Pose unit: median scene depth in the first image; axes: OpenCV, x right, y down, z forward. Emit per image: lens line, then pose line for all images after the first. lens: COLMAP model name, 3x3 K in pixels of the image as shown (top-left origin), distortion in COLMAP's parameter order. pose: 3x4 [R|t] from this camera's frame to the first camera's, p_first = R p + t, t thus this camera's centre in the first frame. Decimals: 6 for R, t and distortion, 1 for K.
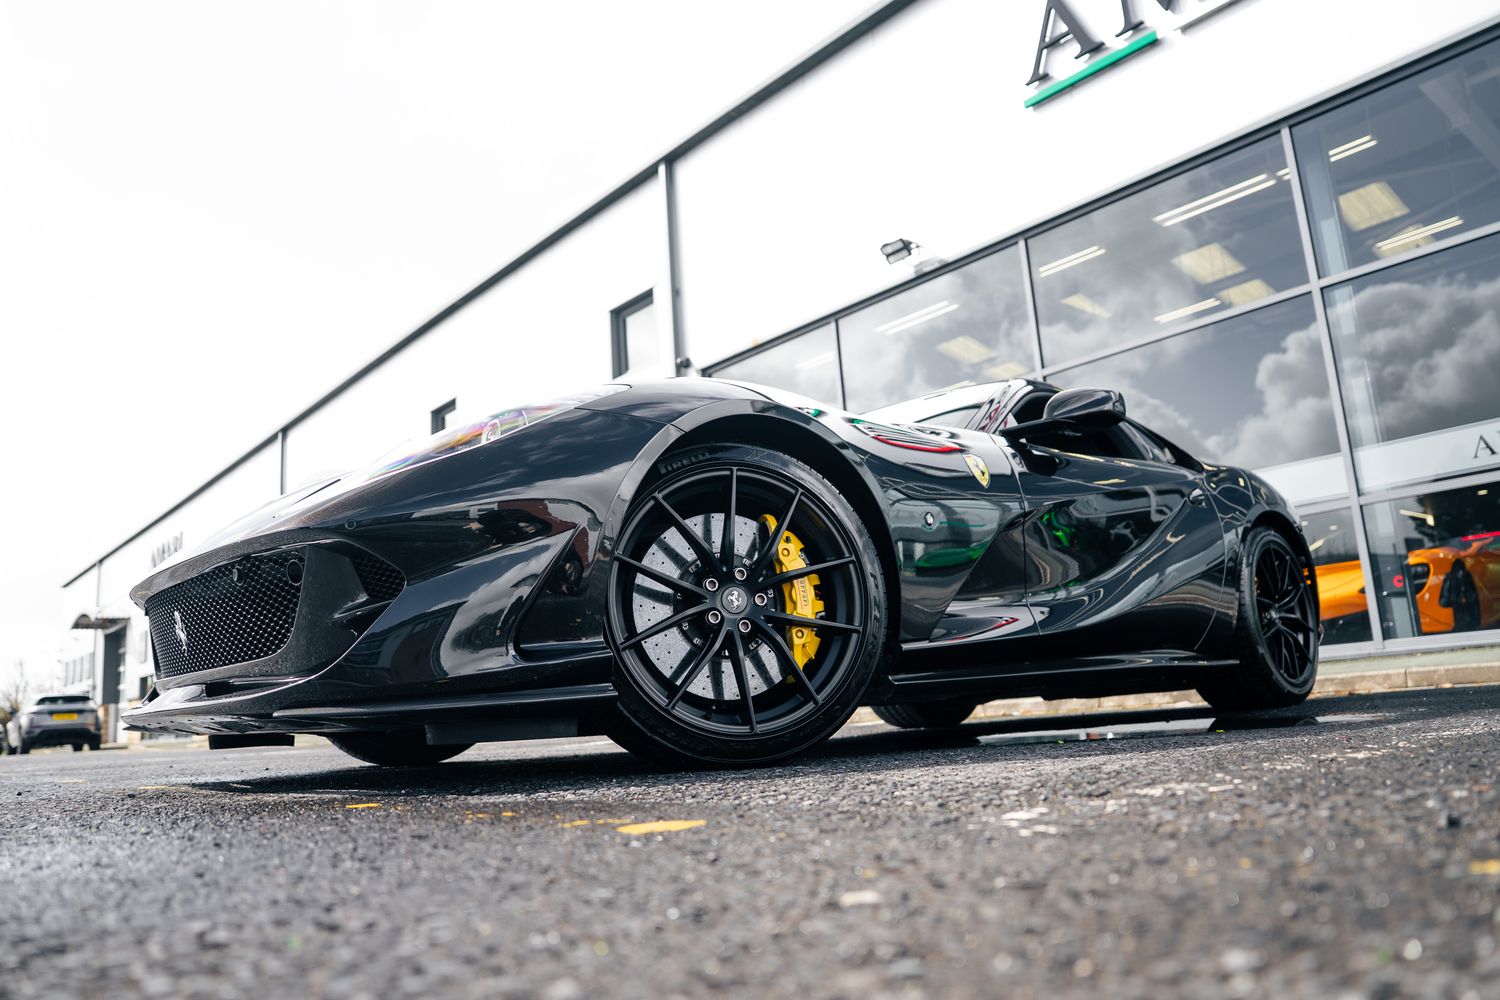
lens RADIAL K [[1121.1, 0, 765.9], [0, 1121.1, 469.3], [0, 0, 1]] dist [-0.079040, 0.049216]
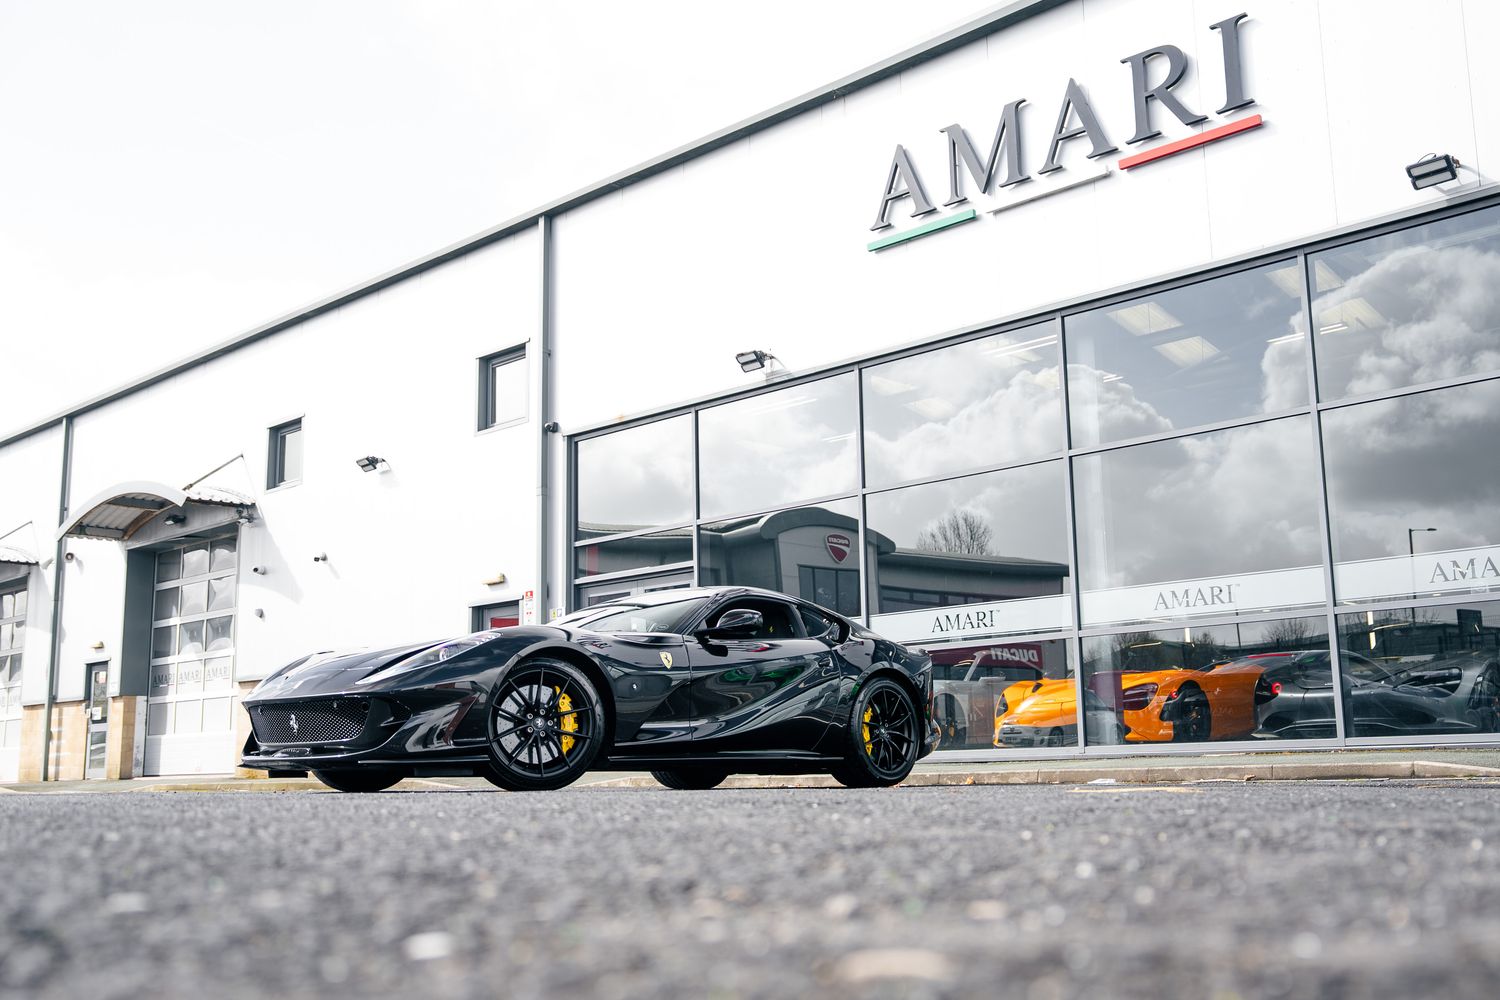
lens RADIAL K [[1568.2, 0, 800.4], [0, 1568.2, 517.9], [0, 0, 1]] dist [0.013788, 0.000000]
pose [[0.994405, 0.067206, 0.081496, 0.223641], [-0.071043, 0.996452, 0.045128, -0.510079], [-0.078174, -0.050666, 0.995651, -2.366507]]
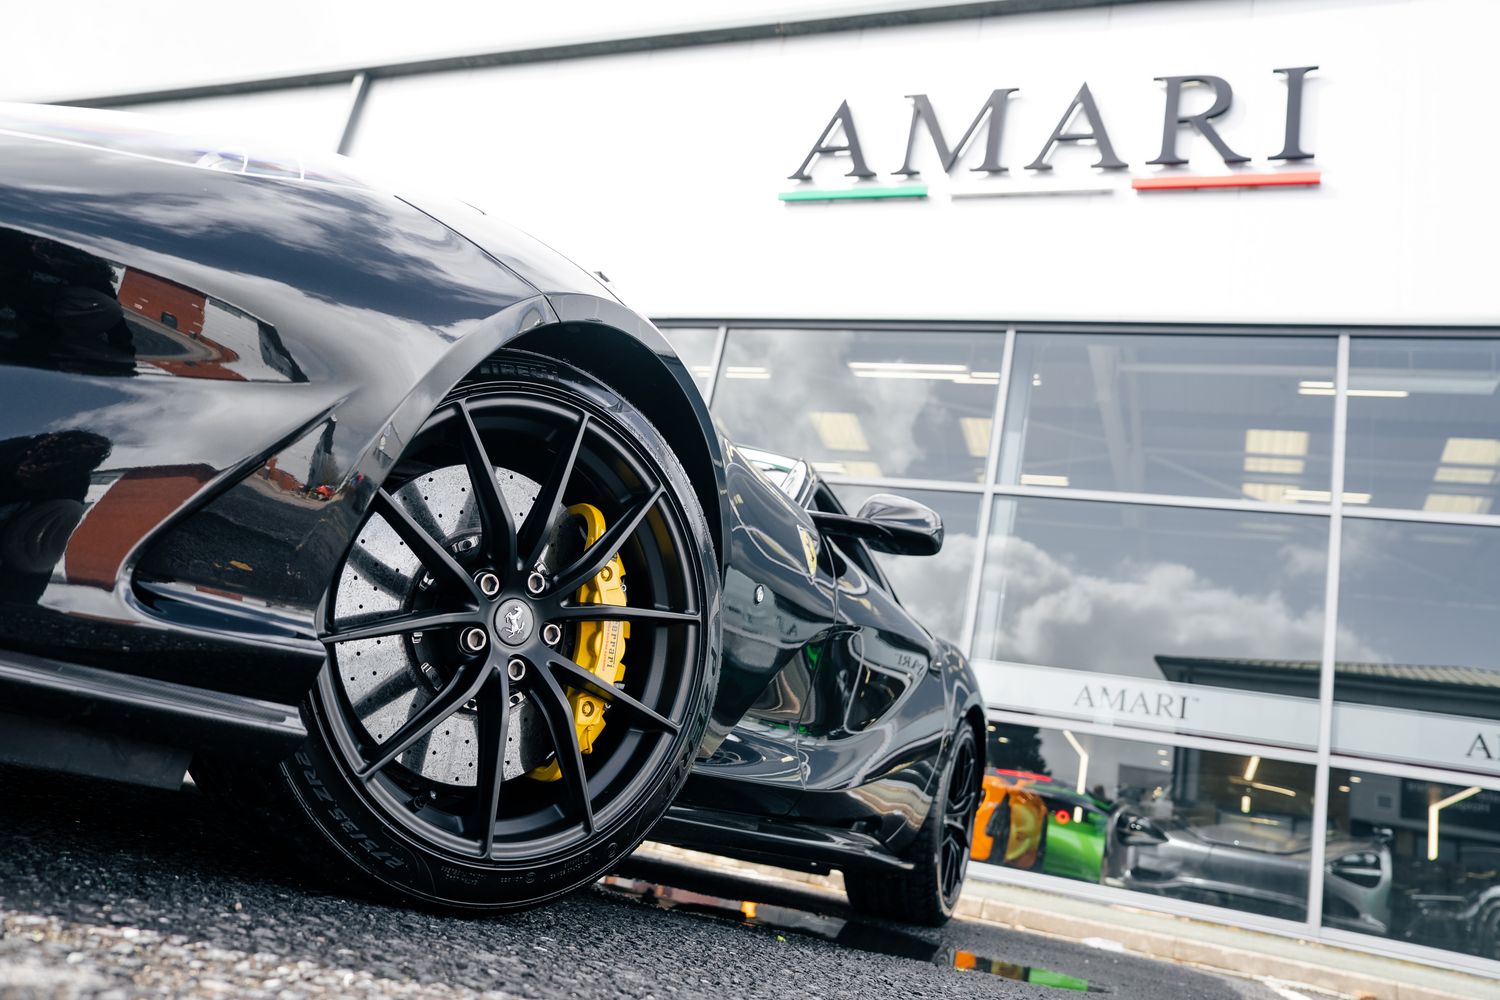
lens RADIAL K [[1157.6, 0, 768.5], [0, 1157.6, 496.7], [0, 0, 1]] dist [-0.085694, 0.083056]
pose [[0.857477, 0.361814, 0.365820, -0.152899], [-0.345905, 0.931715, -0.110716, 0.074239], [-0.380898, -0.031602, 0.924077, 0.384363]]
